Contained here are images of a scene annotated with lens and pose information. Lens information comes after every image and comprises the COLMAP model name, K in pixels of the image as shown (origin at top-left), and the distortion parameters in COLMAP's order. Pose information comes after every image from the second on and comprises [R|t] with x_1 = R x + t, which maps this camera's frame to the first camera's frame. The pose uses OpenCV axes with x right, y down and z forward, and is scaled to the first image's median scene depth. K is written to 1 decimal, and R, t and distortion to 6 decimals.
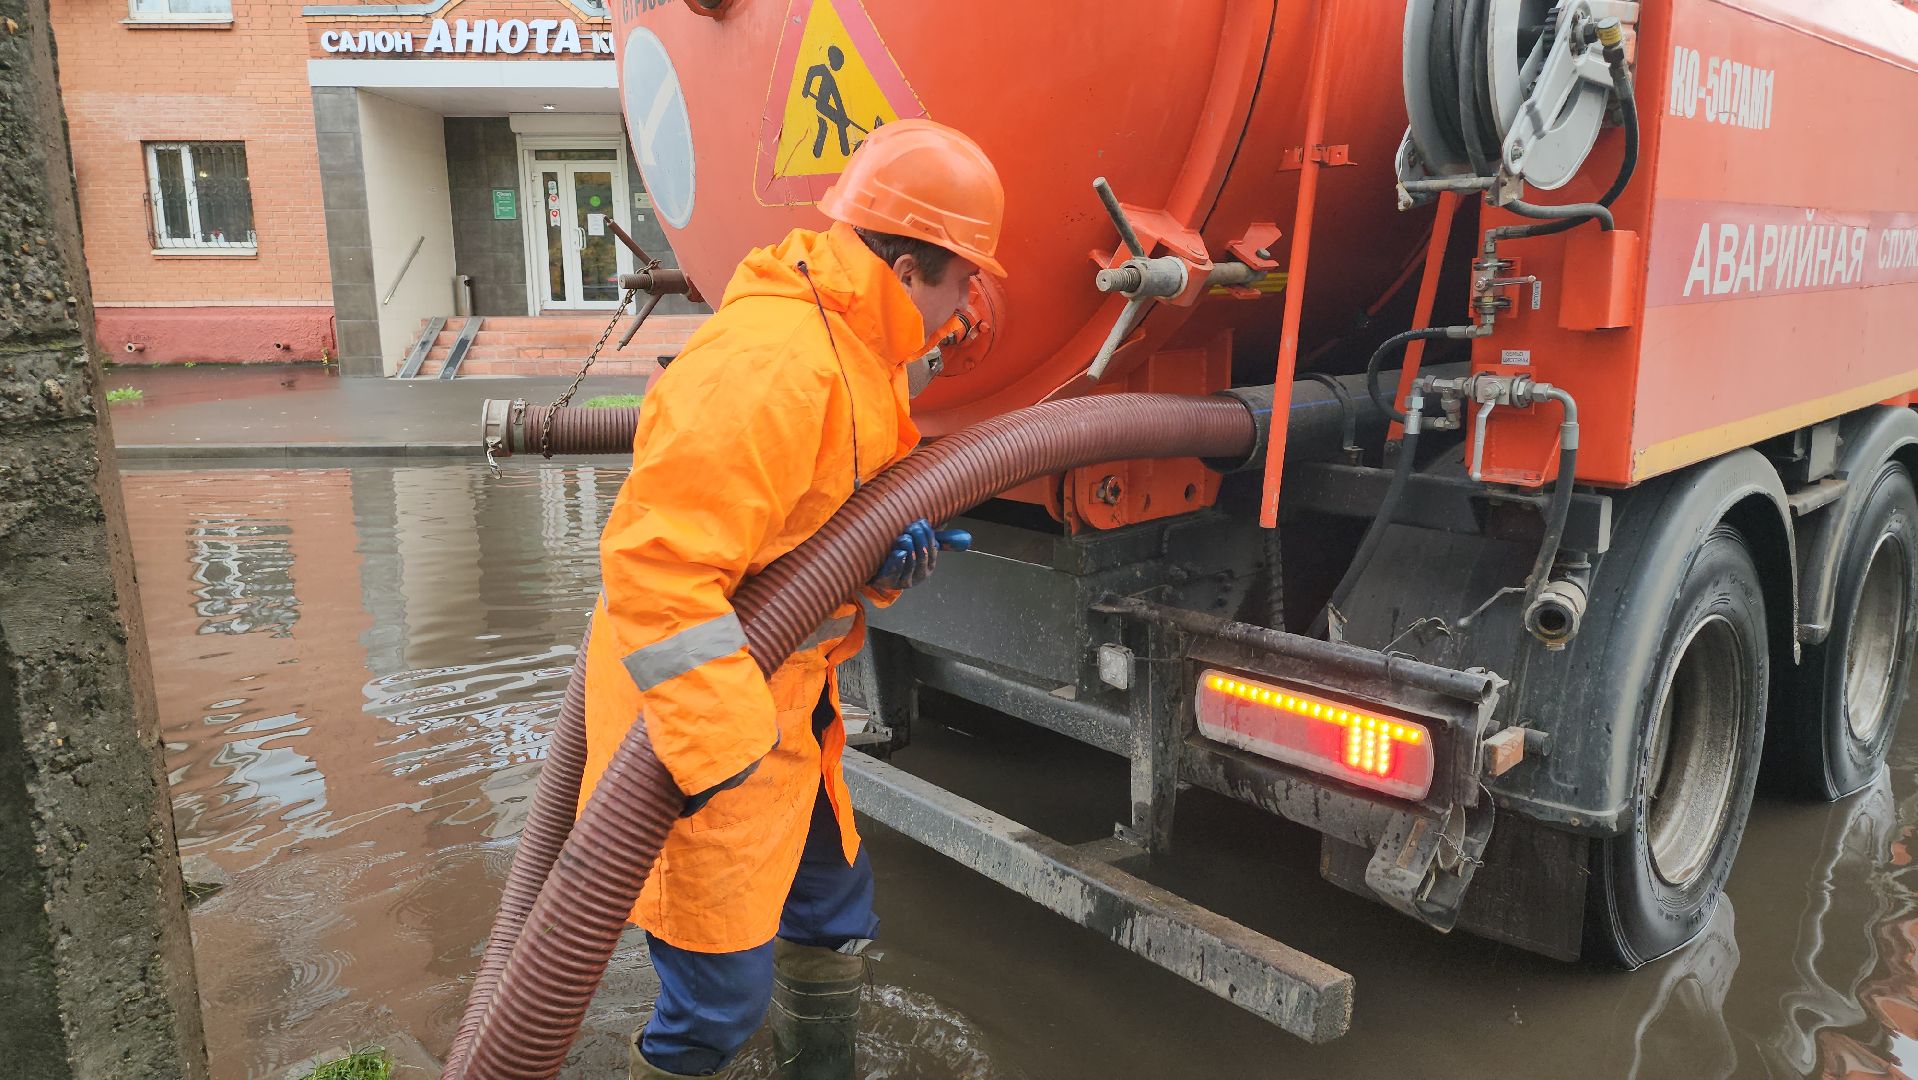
lens RADIAL K [[1279.2, 0, 955.8], [0, 1279.2, 516.1], [0, 0, 1]] dist [0.058765, -0.045173]
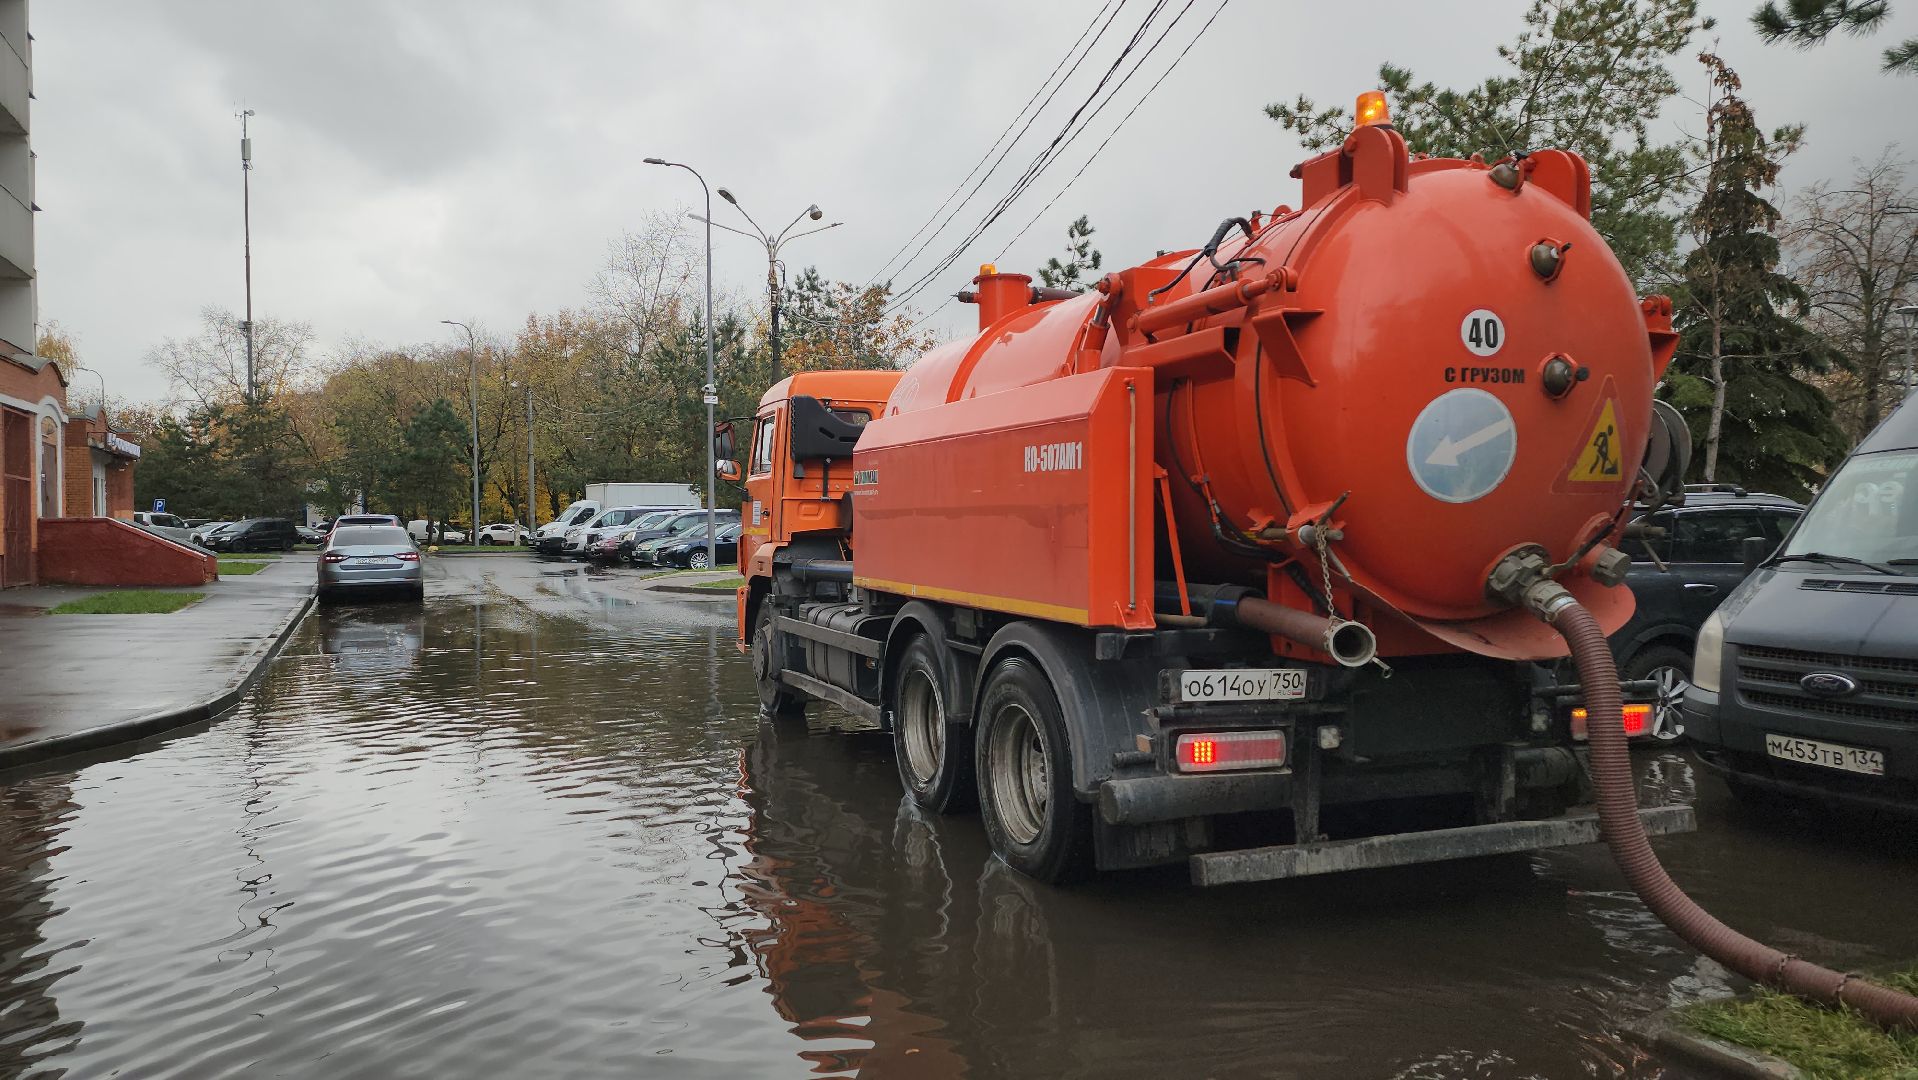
lens RADIAL K [[1243.9, 0, 948.6], [0, 1243.9, 531.8], [0, 0, 1]] dist [0.066087, -0.002569]
pose [[0.375090, -0.006888, 0.926963, -0.333353], [0.168361, 0.983848, -0.060816, -0.034205], [-0.911571, 0.178875, 0.370191, 0.171941]]
